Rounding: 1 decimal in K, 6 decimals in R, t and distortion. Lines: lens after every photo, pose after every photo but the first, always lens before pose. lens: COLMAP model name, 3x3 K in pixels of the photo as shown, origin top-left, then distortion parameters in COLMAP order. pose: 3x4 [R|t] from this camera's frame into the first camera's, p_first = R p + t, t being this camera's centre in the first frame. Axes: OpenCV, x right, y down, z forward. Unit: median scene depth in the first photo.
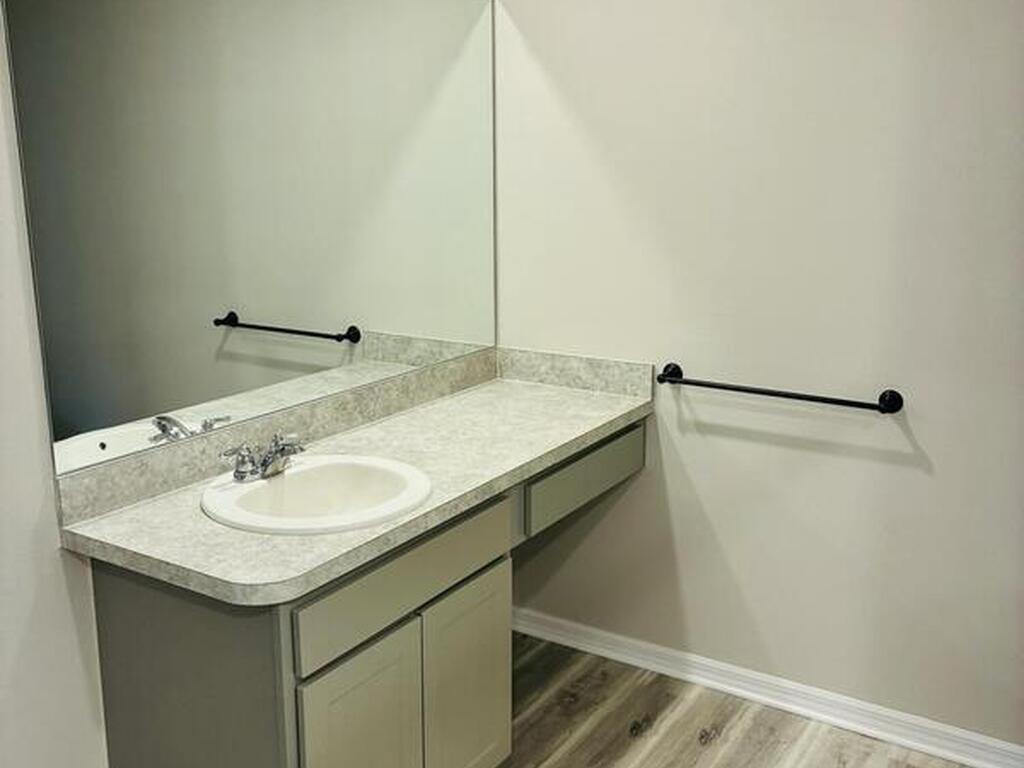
lens RADIAL K [[1030.4, 0, 512.0], [0, 1030.4, 384.0], [0, 0, 1]] dist [0.006637, -0.002877]
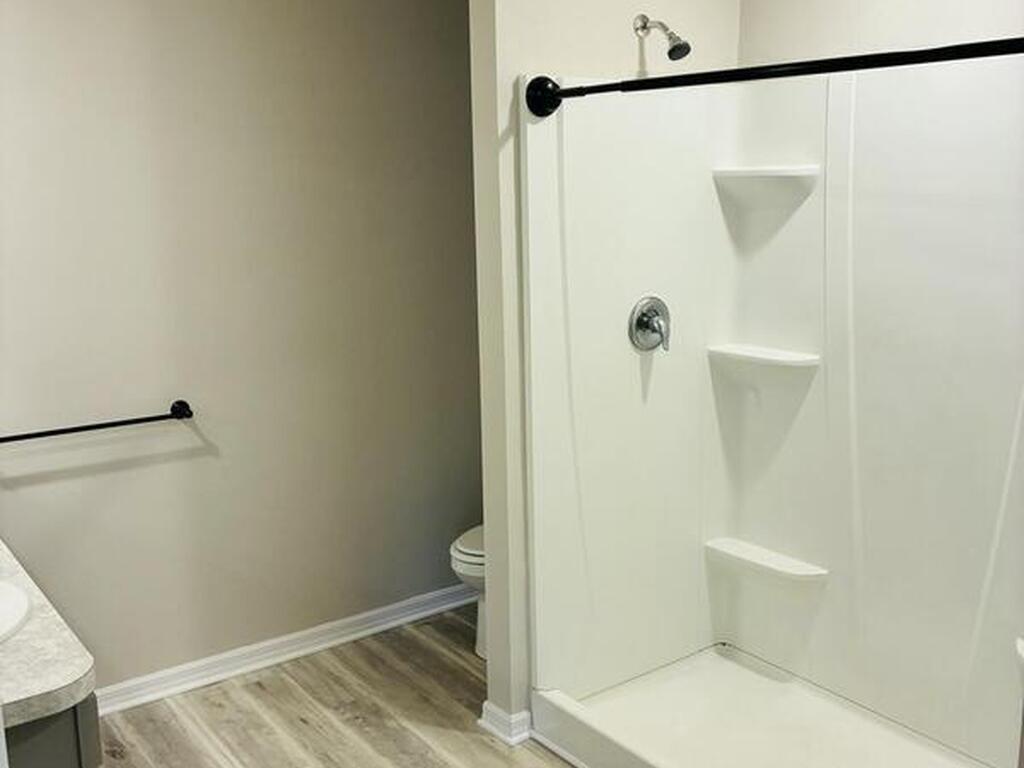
lens RADIAL K [[1030.4, 0, 512.0], [0, 1030.4, 384.0], [0, 0, 1]] dist [0.006637, -0.002877]
pose [[0.357924, -0.184519, 0.915338, -0.612496], [0.232977, 0.966925, 0.103817, -0.047952], [-0.904219, 0.176094, 0.389074, 0.150655]]
